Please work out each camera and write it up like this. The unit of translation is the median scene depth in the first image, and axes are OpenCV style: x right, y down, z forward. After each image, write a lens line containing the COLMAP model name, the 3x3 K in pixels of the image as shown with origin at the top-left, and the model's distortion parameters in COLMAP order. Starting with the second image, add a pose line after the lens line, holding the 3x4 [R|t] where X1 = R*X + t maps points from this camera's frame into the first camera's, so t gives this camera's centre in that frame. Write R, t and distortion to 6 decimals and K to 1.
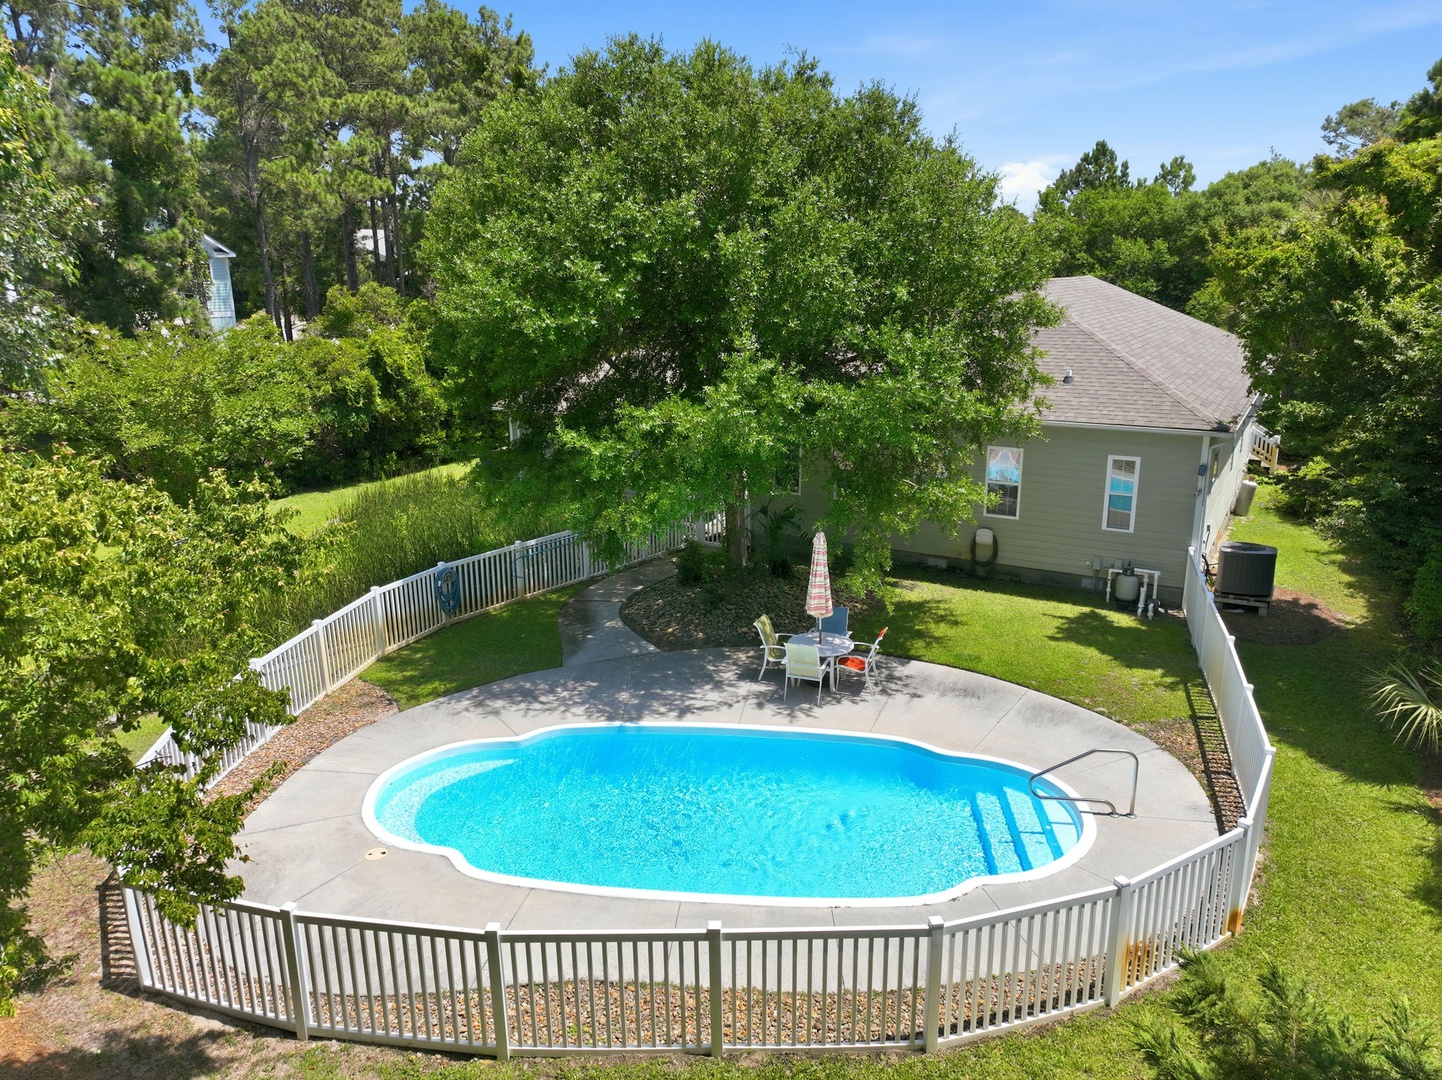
lens RADIAL K [[996.4, 0, 720.9], [0, 996.4, 540.0], [0, 0, 1]] dist [0.005227, 0.002311]
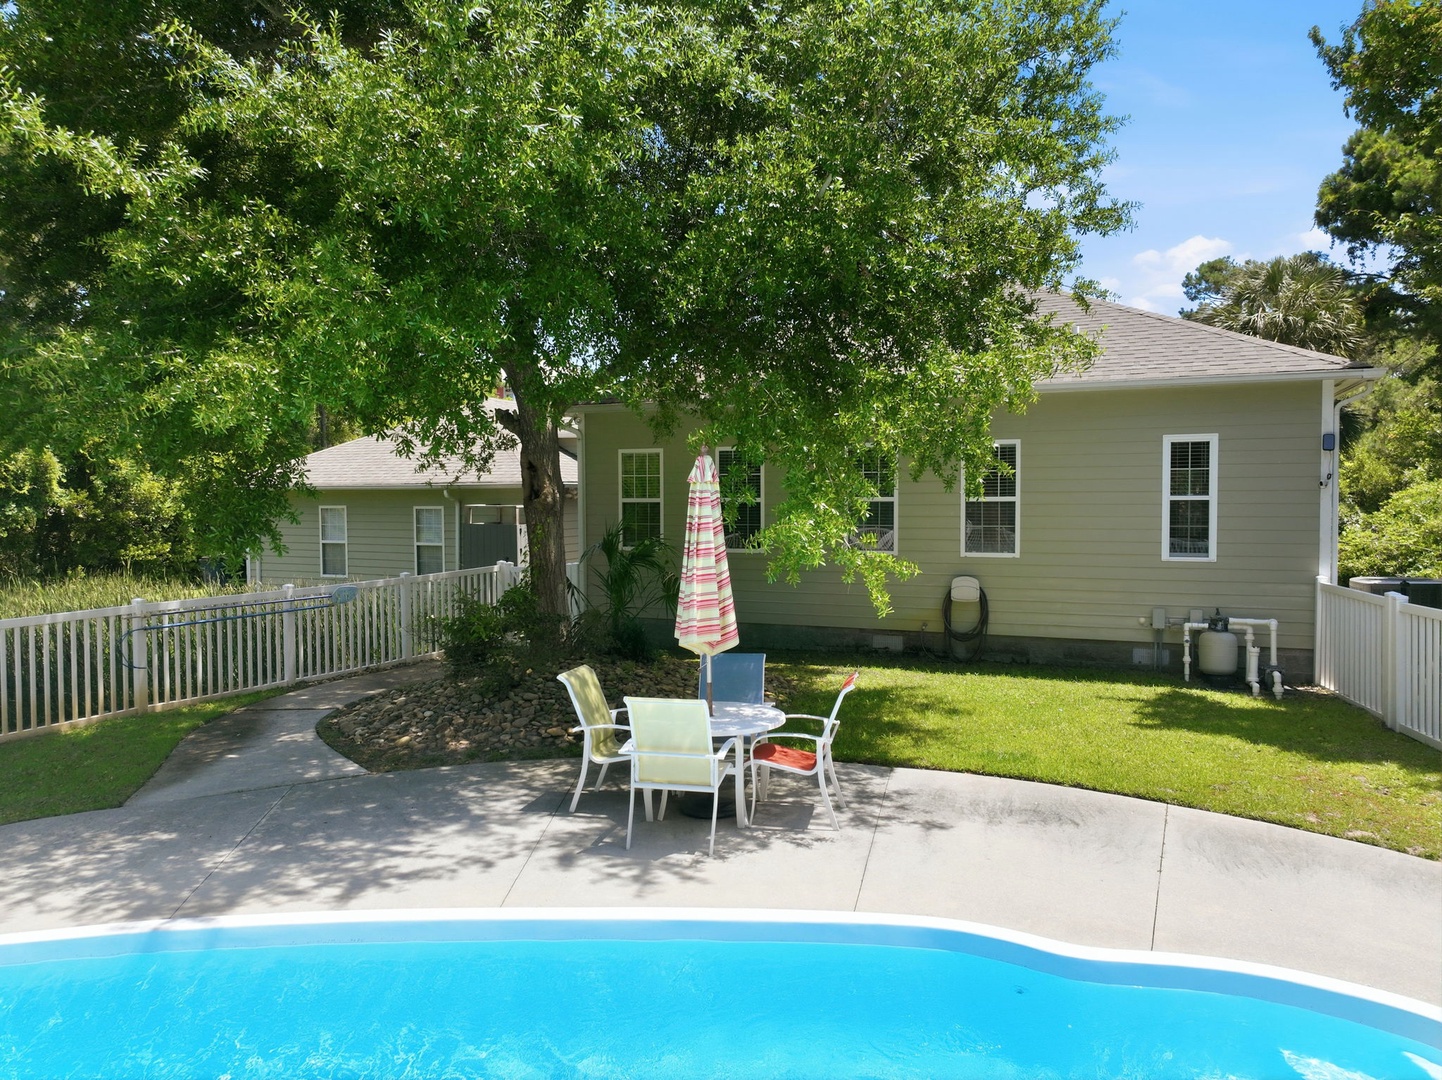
lens RADIAL K [[996.4, 0, 715.8], [0, 996.4, 545.5], [0, 0, 1]] dist [0.005227, 0.002311]
pose [[0.991448, -0.003336, 0.130462, 0.044519], [0.031038, 0.977018, -0.210887, 0.122368], [-0.126760, 0.213133, 0.968765, 0.552381]]
